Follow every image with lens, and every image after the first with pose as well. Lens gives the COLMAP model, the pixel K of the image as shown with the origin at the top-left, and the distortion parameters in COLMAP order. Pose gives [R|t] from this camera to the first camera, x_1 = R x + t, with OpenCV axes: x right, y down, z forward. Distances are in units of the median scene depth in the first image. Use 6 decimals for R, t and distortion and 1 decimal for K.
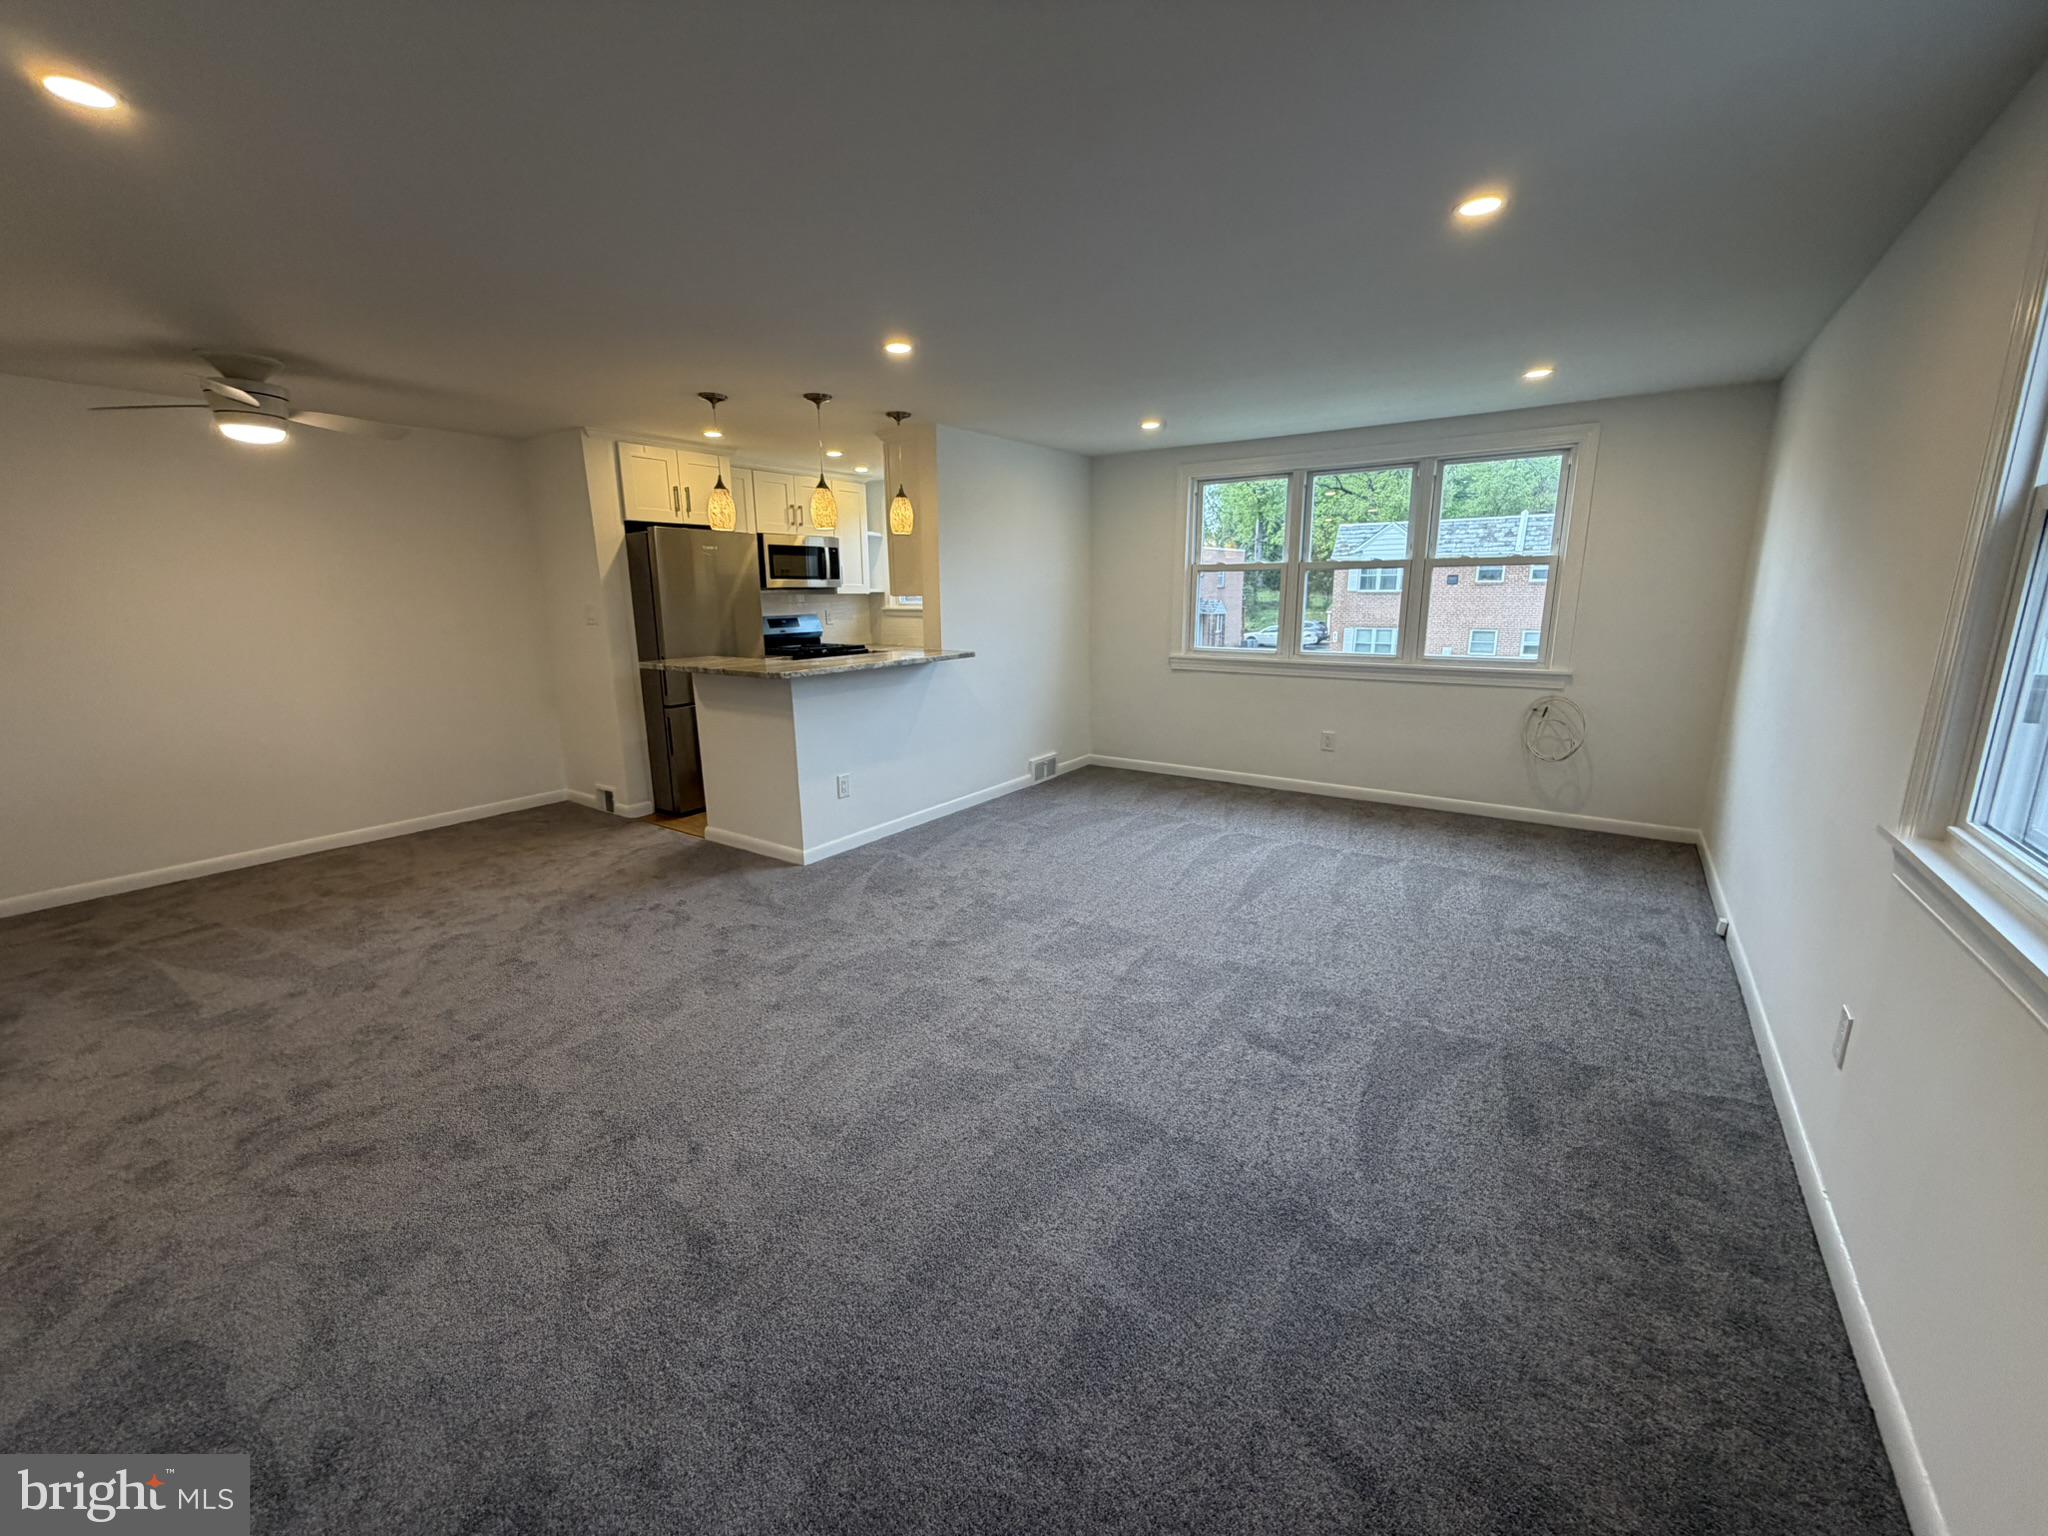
lens RADIAL K [[815.8, 0, 1020.2], [0, 815.8, 766.7], [0, 0, 1]] dist [0.001192, -0.000077]
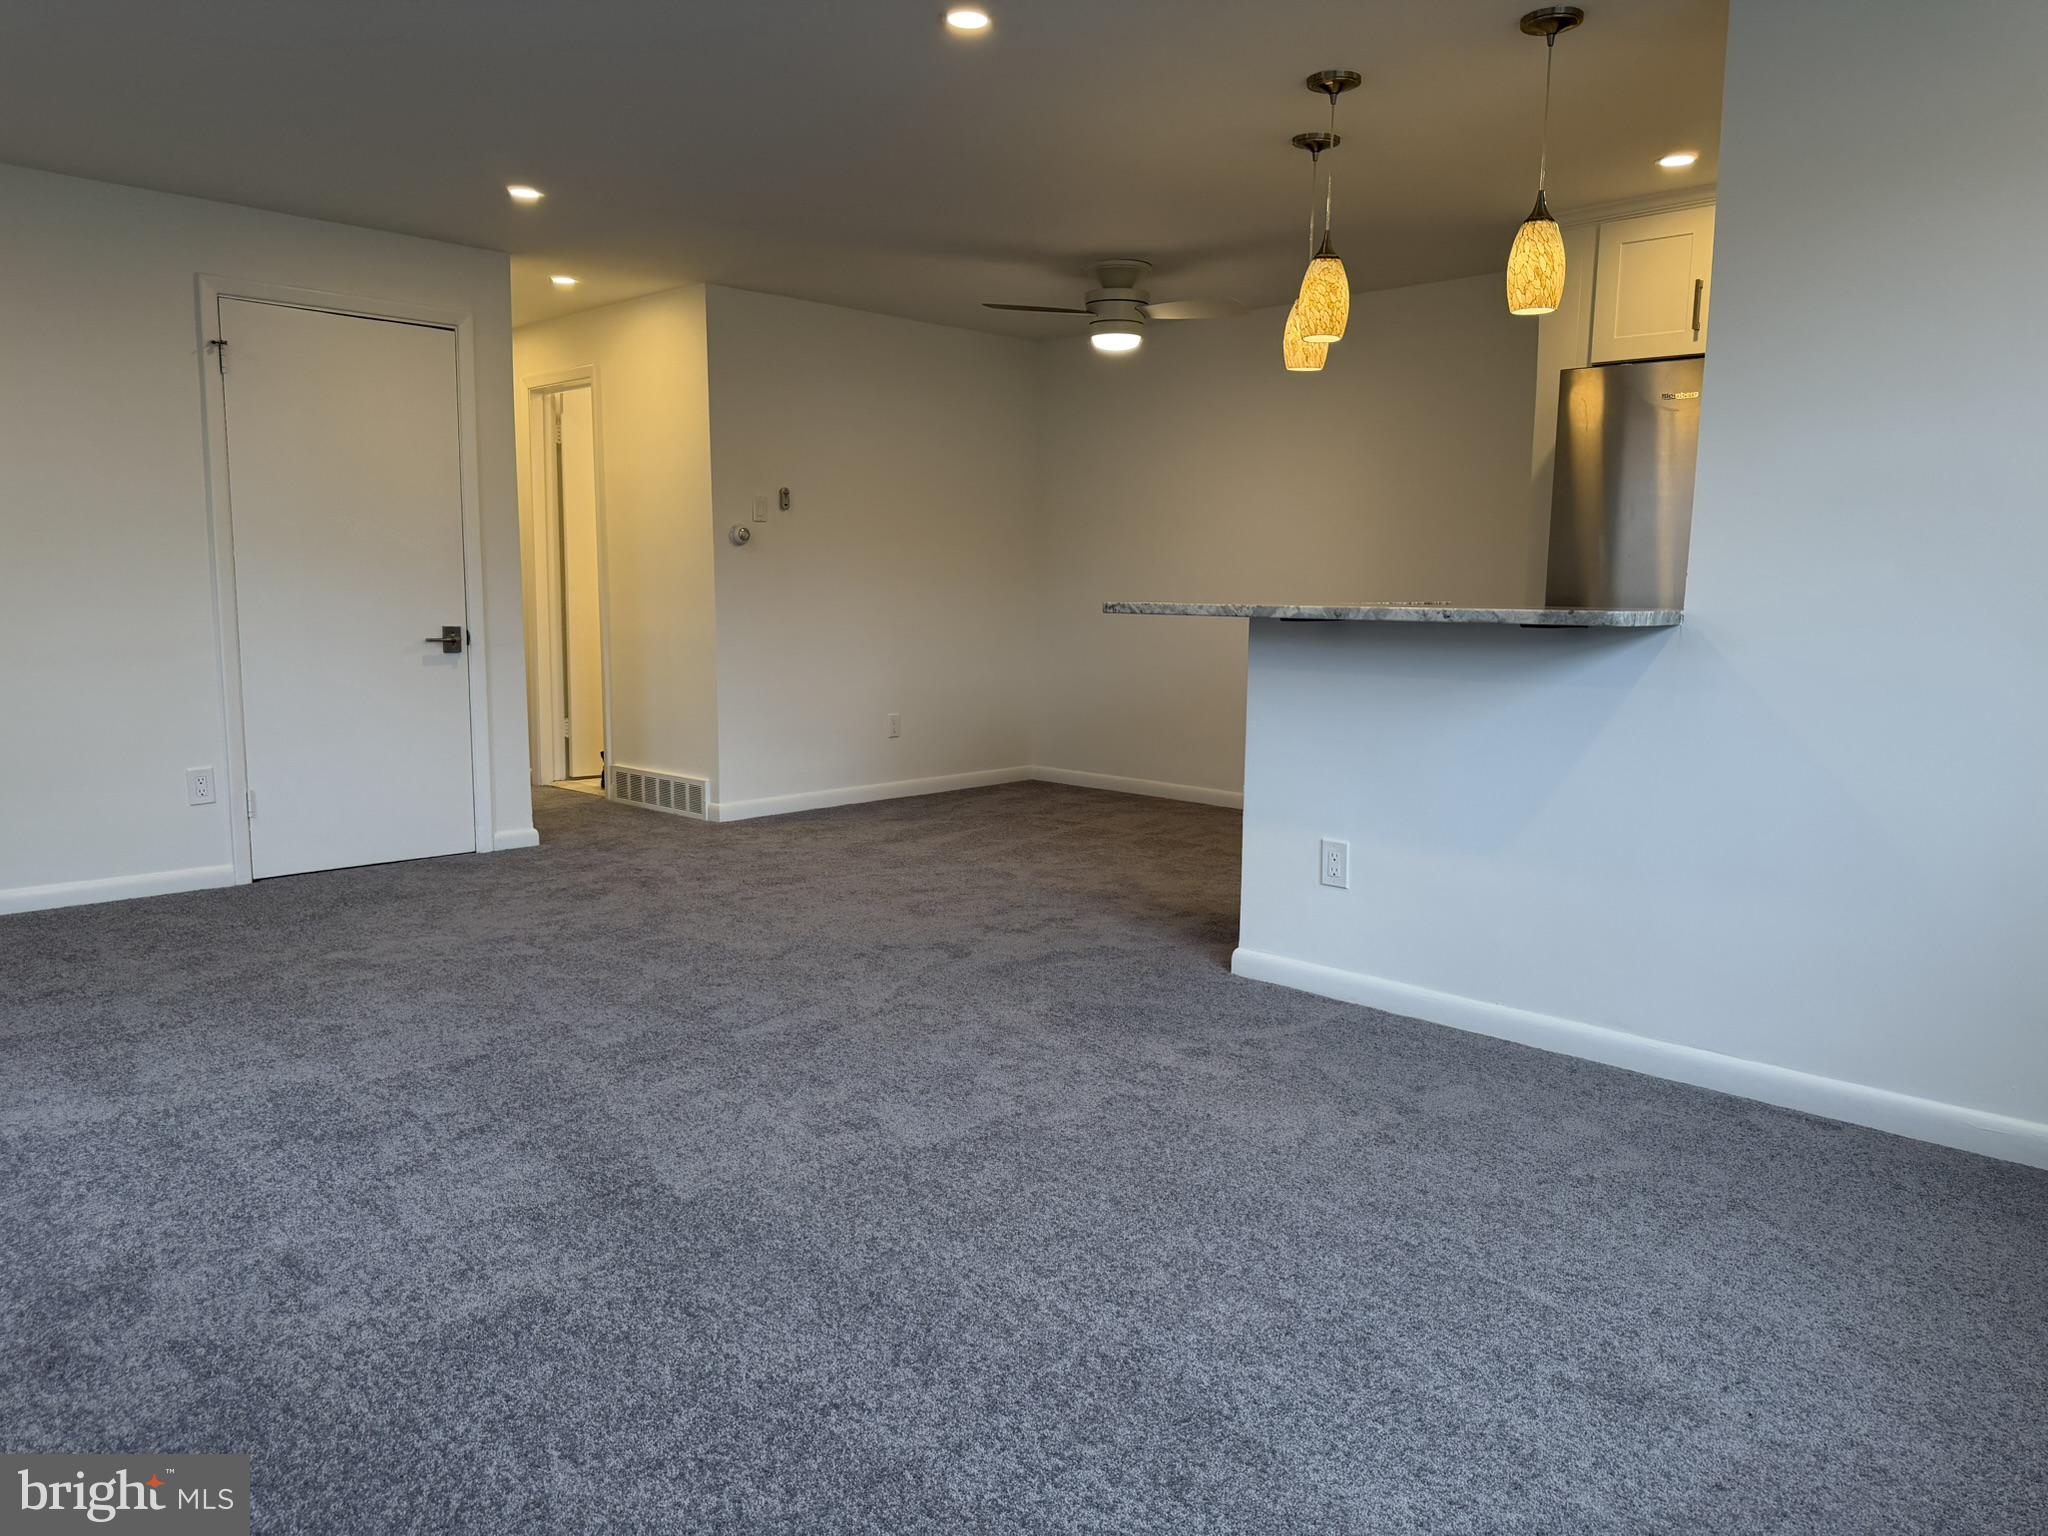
lens RADIAL K [[1442.7, 0, 1016.9], [0, 1442.7, 772.1], [0, 0, 1]] dist [0.080270, -0.108839]
pose [[-0.158403, 0.138579, -0.977601, 0.637650], [-0.221649, 0.959842, 0.171975, -0.132248], [0.962175, 0.243925, -0.121326, 0.886317]]
